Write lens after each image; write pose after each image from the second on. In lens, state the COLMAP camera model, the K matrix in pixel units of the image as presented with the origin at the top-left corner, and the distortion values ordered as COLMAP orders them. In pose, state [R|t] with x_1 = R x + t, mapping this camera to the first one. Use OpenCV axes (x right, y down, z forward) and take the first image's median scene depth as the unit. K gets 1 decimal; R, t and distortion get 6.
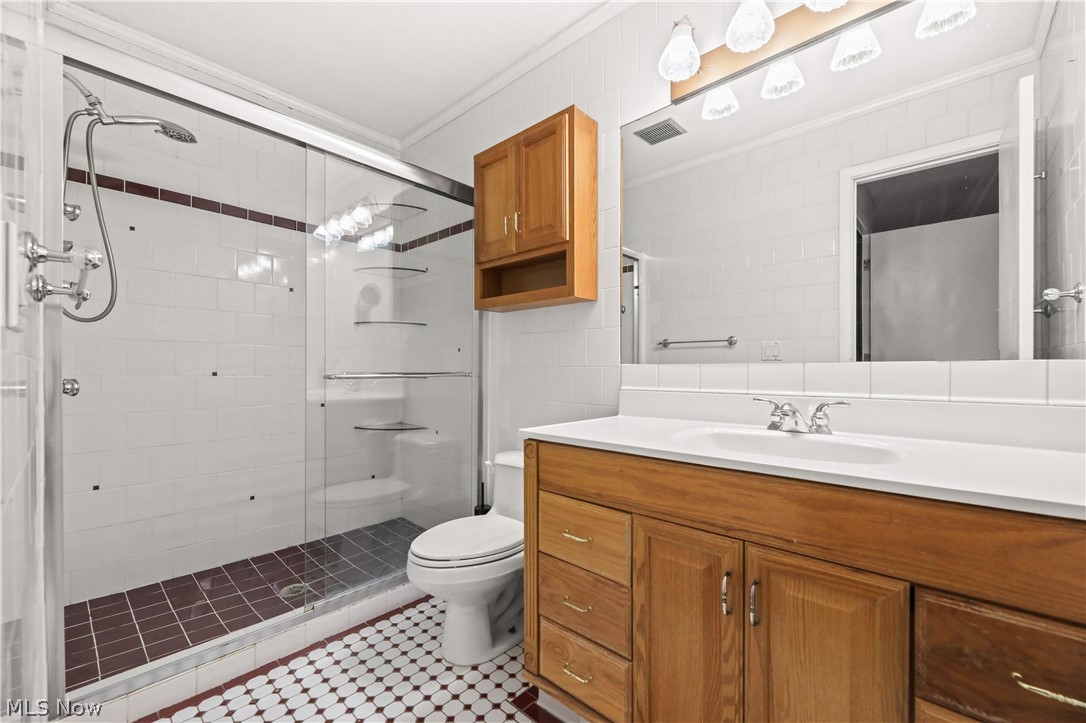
lens RADIAL K [[442.4, 0, 541.1], [0, 442.4, 369.8], [0, 0, 1]] dist [0.011232, -0.002920]
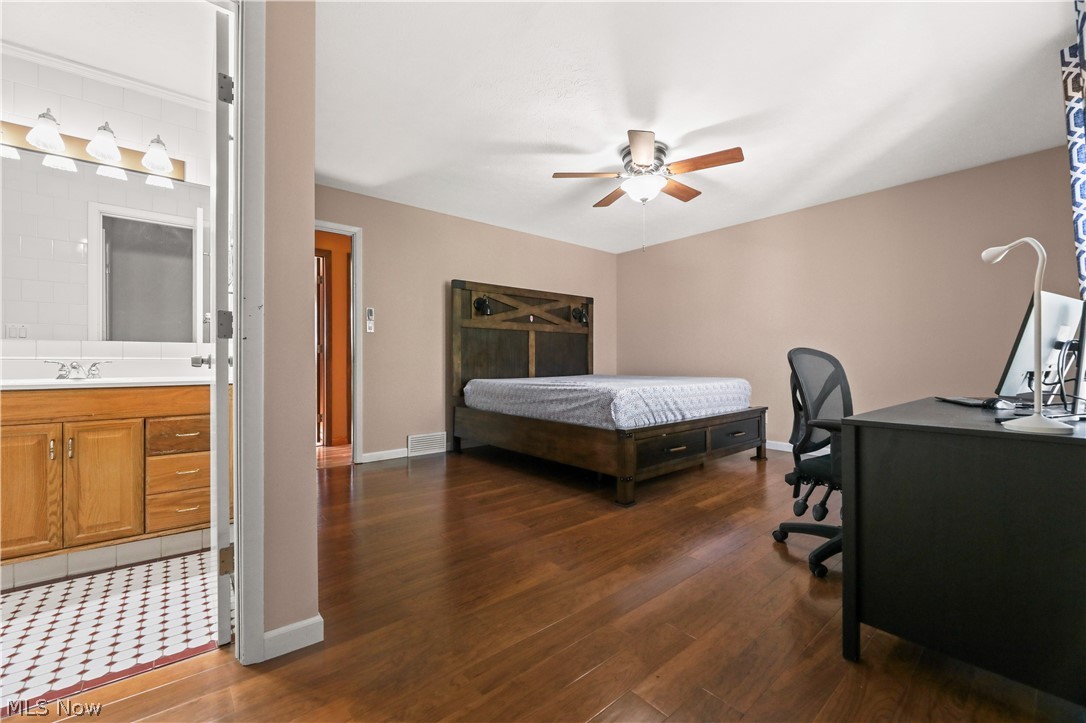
lens RADIAL K [[442.4, 0, 542.4], [0, 442.4, 362.2], [0, 0, 1]] dist [0.011232, -0.002920]
pose [[0.150565, -0.013143, 0.988513, -1.298315], [0.003659, 0.999912, 0.012737, 0.080368], [-0.988593, 0.001699, 0.150600, -1.580872]]
